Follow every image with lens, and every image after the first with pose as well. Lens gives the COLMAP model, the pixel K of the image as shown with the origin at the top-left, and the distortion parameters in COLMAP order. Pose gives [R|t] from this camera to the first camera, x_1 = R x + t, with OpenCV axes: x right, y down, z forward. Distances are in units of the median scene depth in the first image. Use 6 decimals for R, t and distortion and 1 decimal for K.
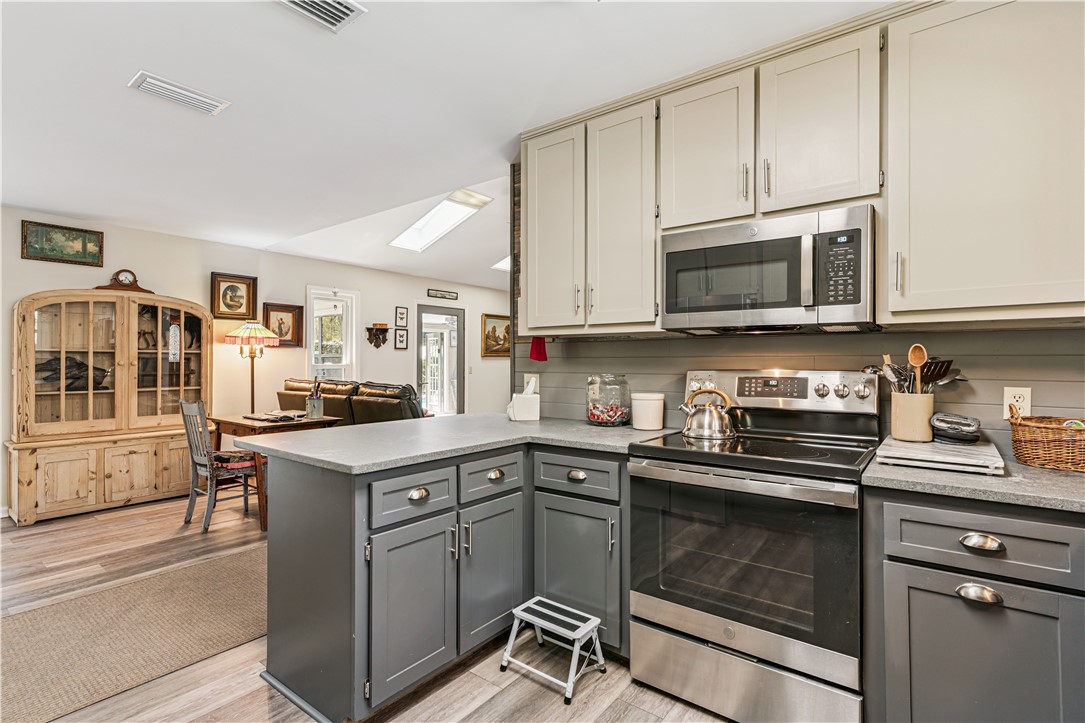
lens RADIAL K [[515.1, 0, 538.4], [0, 515.1, 360.8], [0, 0, 1]] dist [-0.001326, 0.002017]
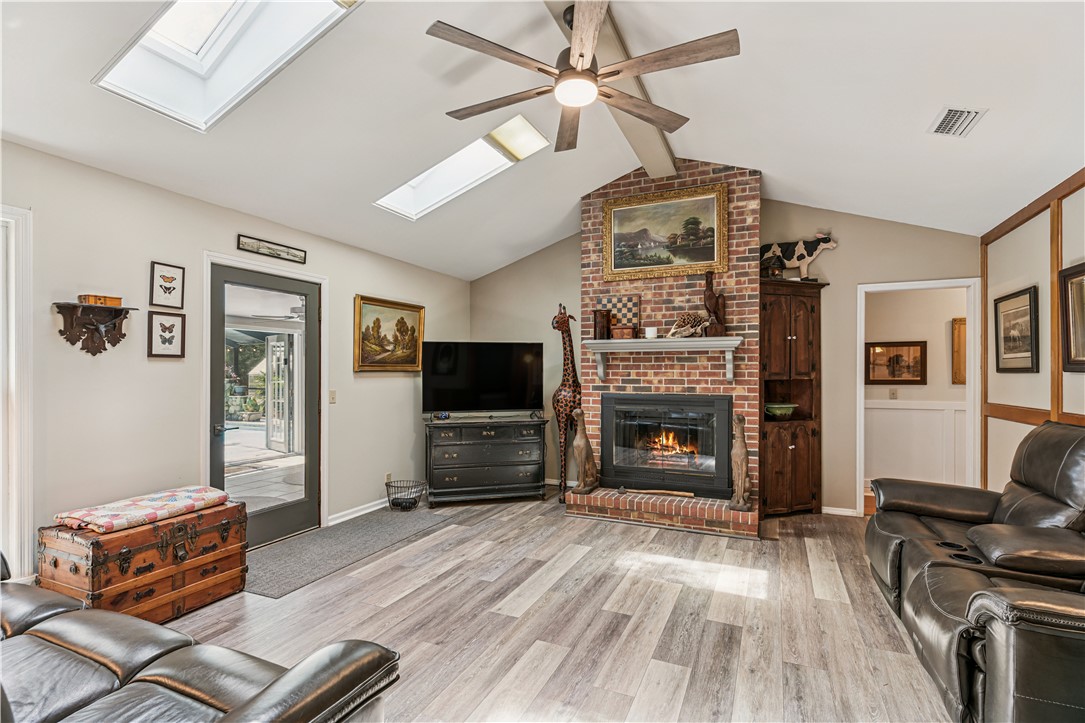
lens RADIAL K [[515.1, 0, 539.2], [0, 515.1, 376.1], [0, 0, 1]] dist [-0.001326, 0.002017]
pose [[0.971797, -0.002827, 0.235802, -0.075000], [0.001064, 0.999971, 0.007601, -0.012617], [-0.235817, -0.007135, 0.971771, 0.654513]]
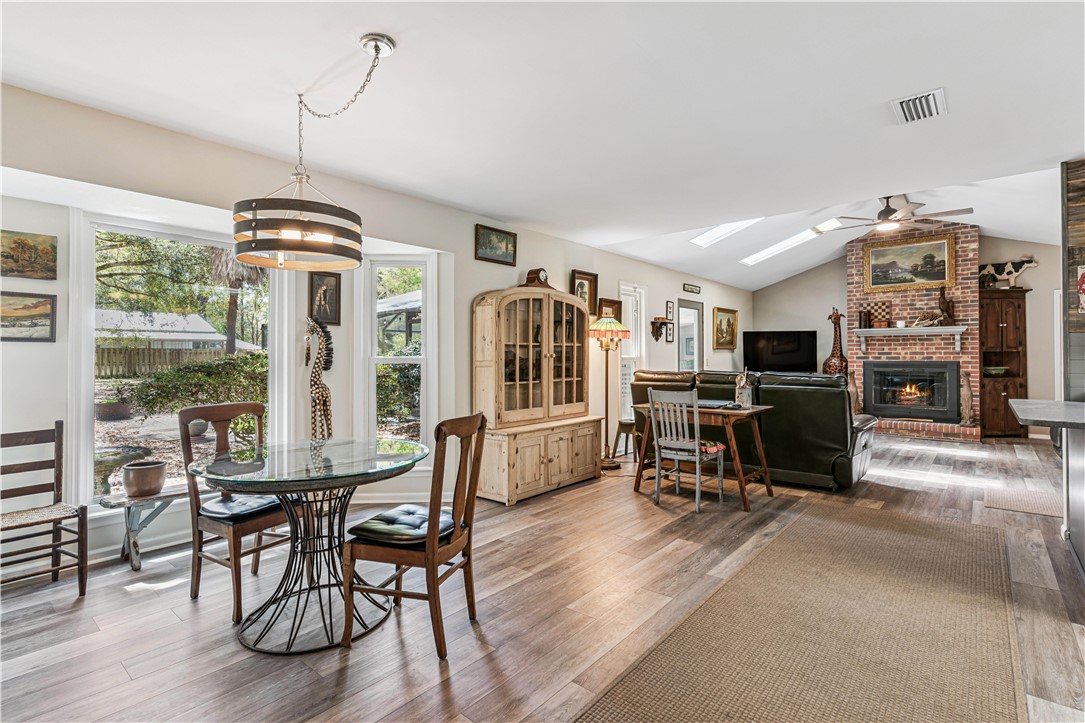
lens RADIAL K [[515.1, 0, 537.4], [0, 515.1, 354.5], [0, 0, 1]] dist [-0.001326, 0.002017]
pose [[0.998826, -0.007448, -0.047876, -0.652622], [0.007279, 0.999967, -0.003702, 0.005266], [0.047902, 0.003349, 0.998846, -0.059265]]
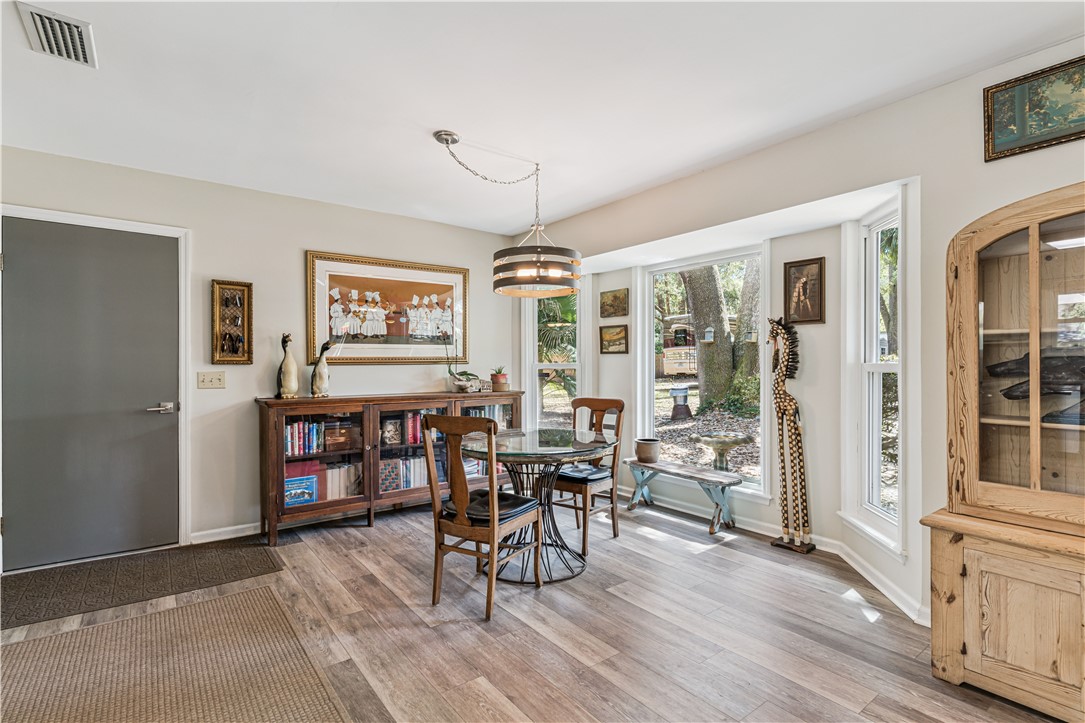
lens RADIAL K [[515.1, 0, 539.2], [0, 515.1, 366.8], [0, 0, 1]] dist [-0.001326, 0.002017]
pose [[-0.251983, 0.001865, -0.967730, -0.297145], [0.003817, 0.999992, 0.000933, 0.006998], [0.967724, -0.003458, -0.251988, 0.546518]]
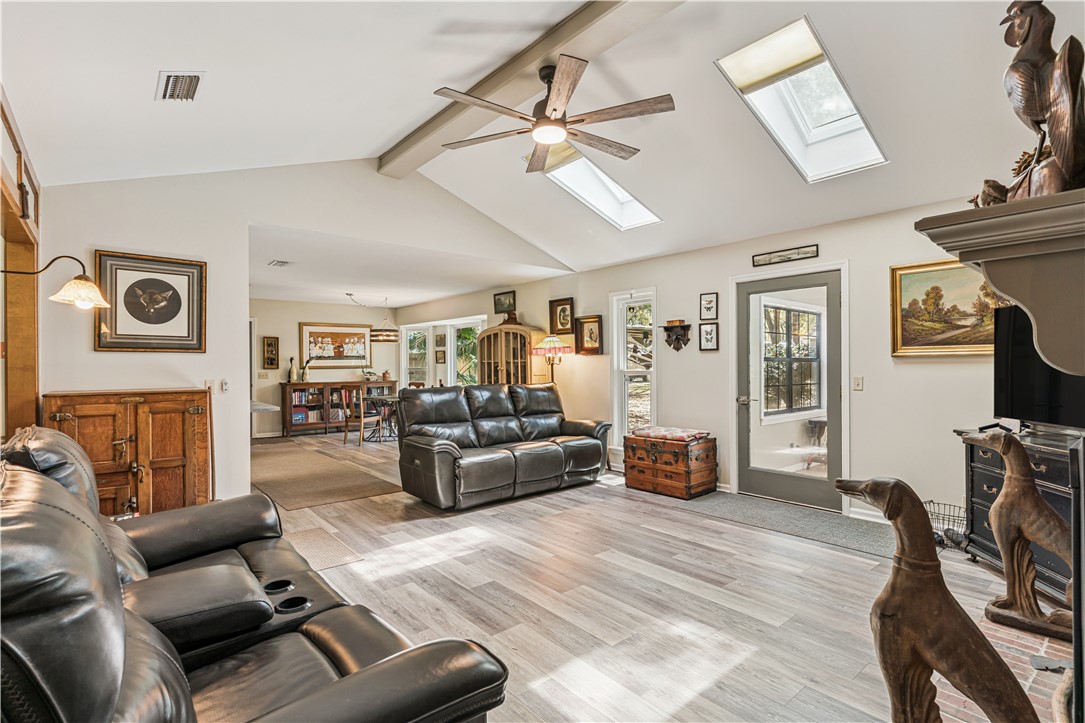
lens RADIAL K [[515.1, 0, 541.0], [0, 515.1, 366.7], [0, 0, 1]] dist [-0.001326, 0.002017]
pose [[-0.201114, 0.002165, -0.979566, 0.679487], [0.005593, 0.999984, 0.001062, -0.002377], [0.979552, -0.005266, -0.201122, 1.235623]]
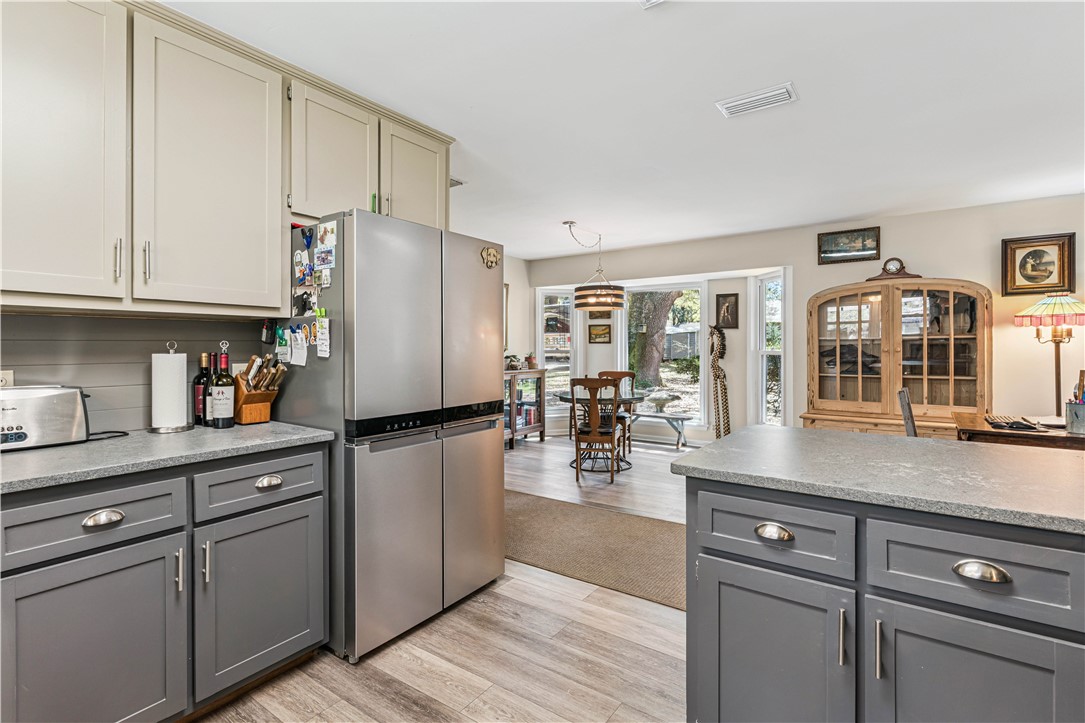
lens RADIAL K [[515.1, 0, 537.0], [0, 515.1, 351.8], [0, 0, 1]] dist [-0.001326, 0.002017]
pose [[0.042033, 0.005434, -0.999101, 0.161662], [0.004191, 0.999975, 0.005615, -0.000143], [0.999107, -0.004423, 0.042009, 0.216451]]
